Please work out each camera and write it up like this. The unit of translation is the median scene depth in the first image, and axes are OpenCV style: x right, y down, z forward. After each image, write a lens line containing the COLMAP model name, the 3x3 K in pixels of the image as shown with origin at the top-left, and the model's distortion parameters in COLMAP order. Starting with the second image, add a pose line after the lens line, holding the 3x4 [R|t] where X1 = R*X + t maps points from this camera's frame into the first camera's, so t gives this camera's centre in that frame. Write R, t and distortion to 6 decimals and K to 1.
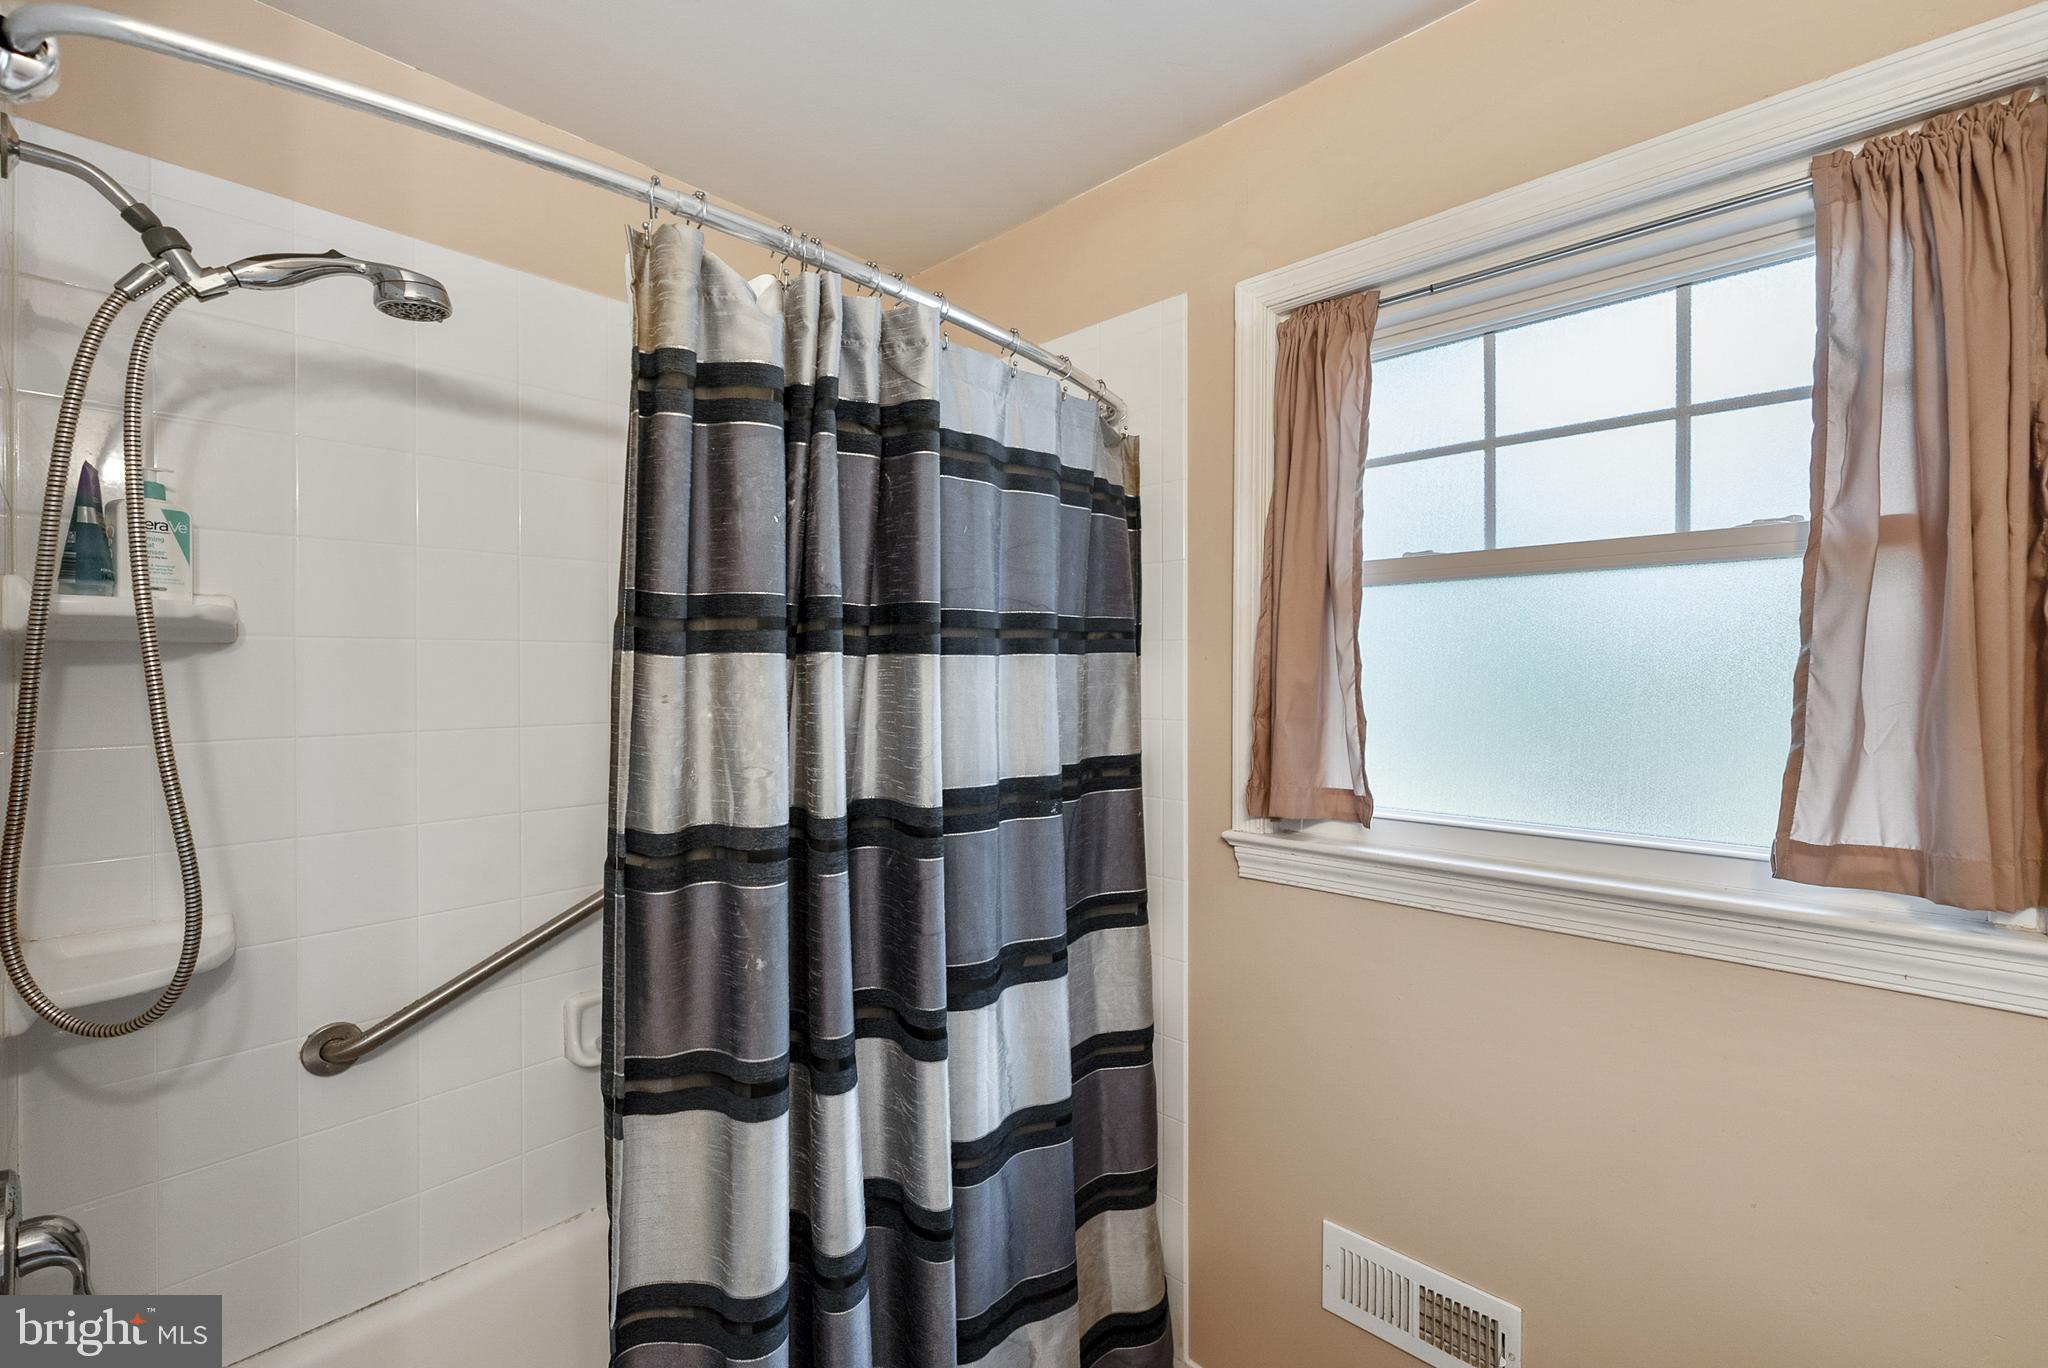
lens RADIAL K [[853.4, 0, 1020.5], [0, 853.4, 670.2], [0, 0, 1]] dist [-0.017584, 0.002244]
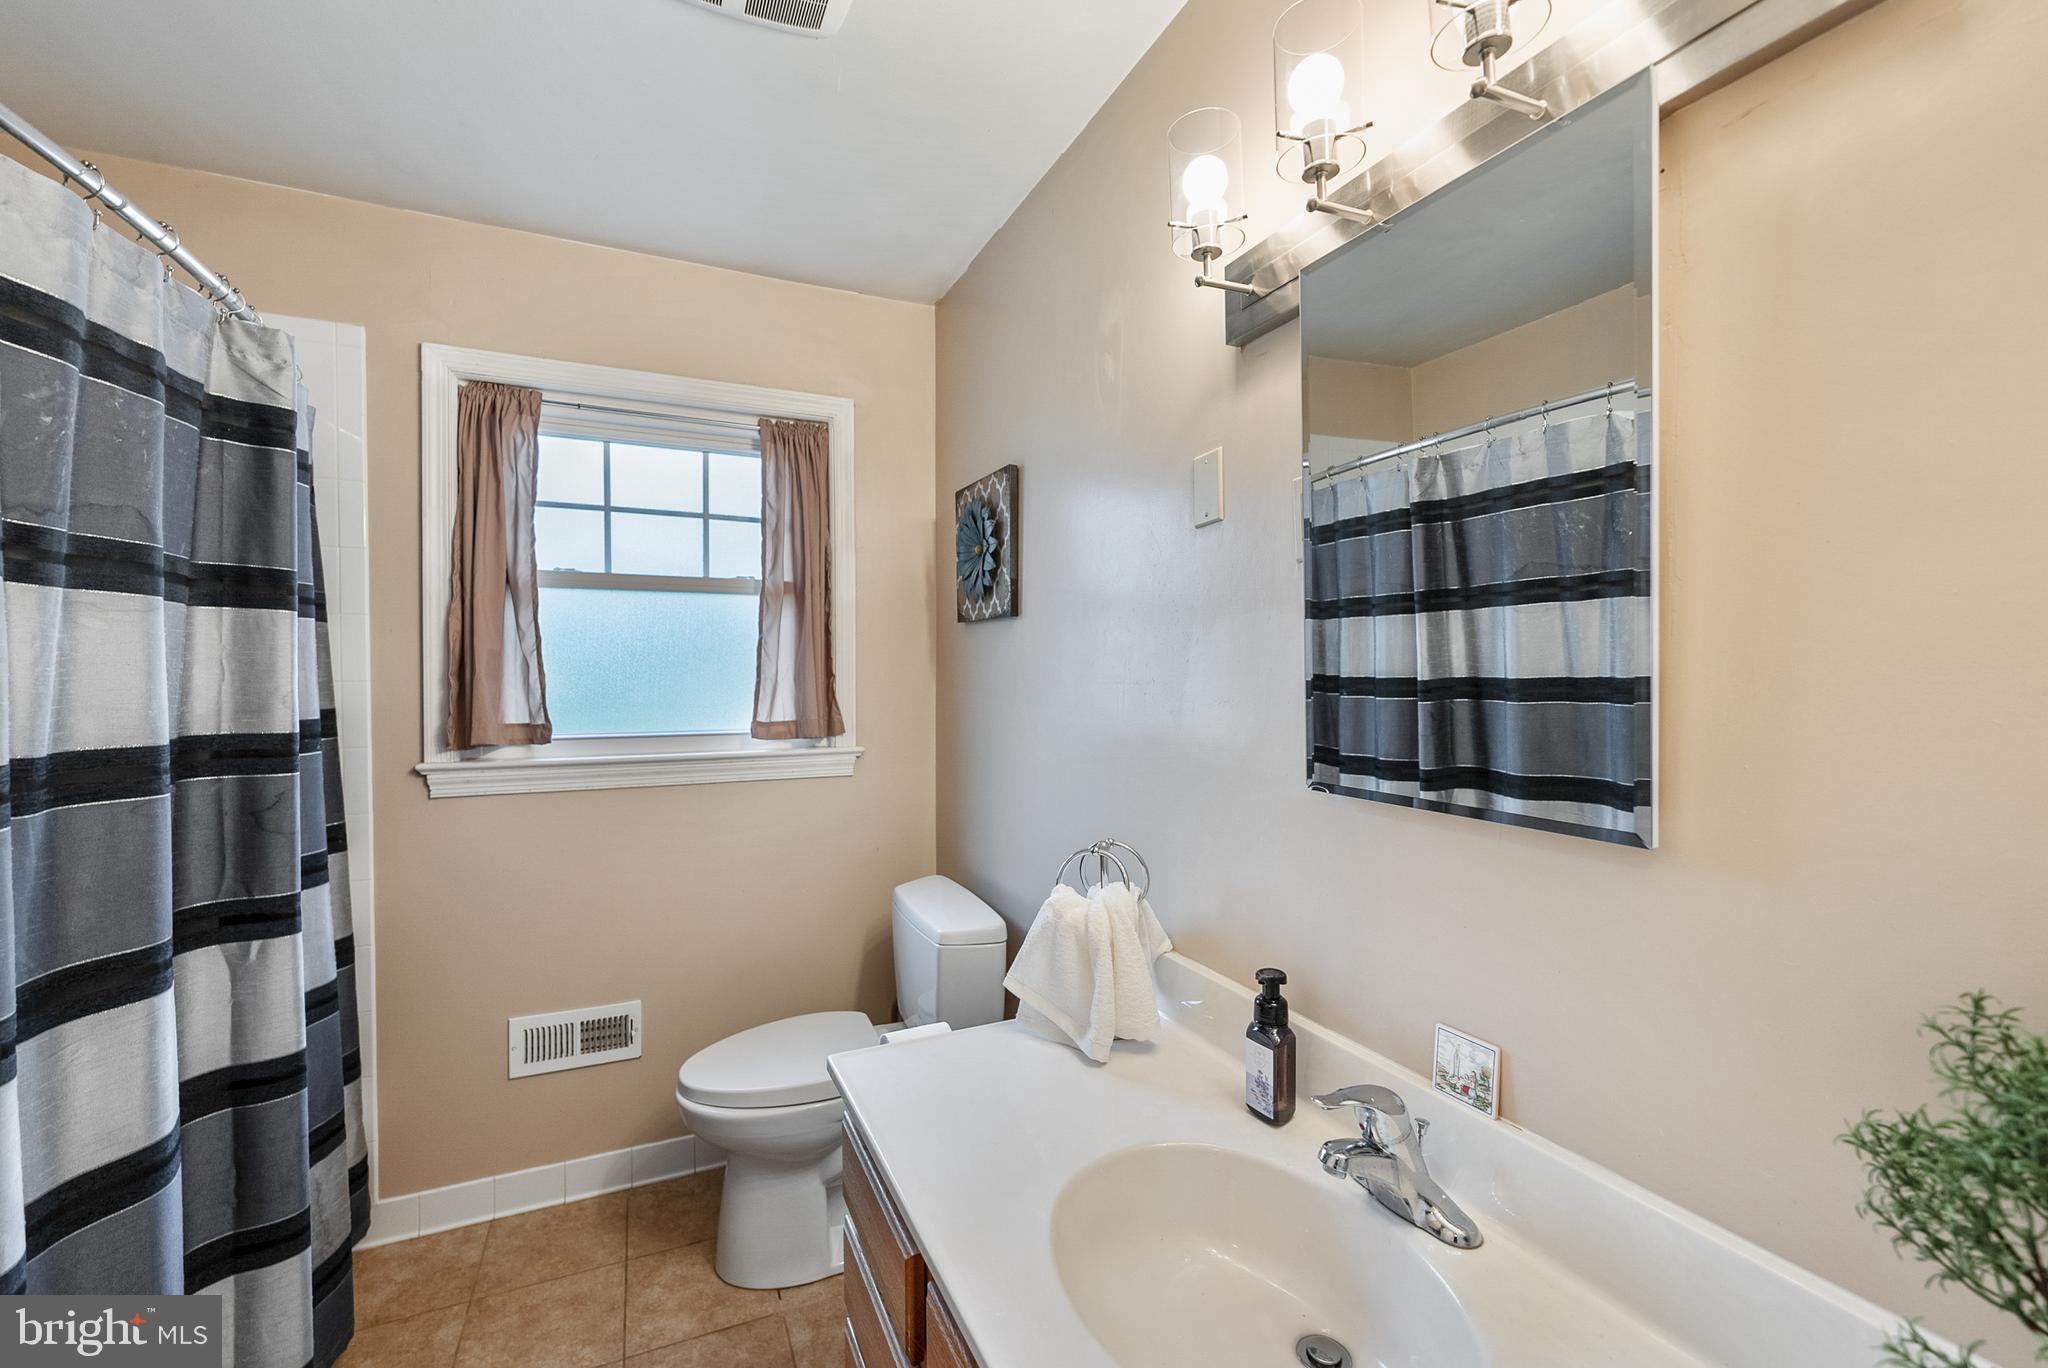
lens RADIAL K [[853.4, 0, 1022.0], [0, 853.4, 679.6], [0, 0, 1]] dist [-0.017584, 0.002244]
pose [[0.371488, -0.002487, 0.928434, -0.706326], [-0.002116, 0.999992, 0.003526, 0.061119], [-0.928435, -0.003275, 0.371479, -0.382384]]
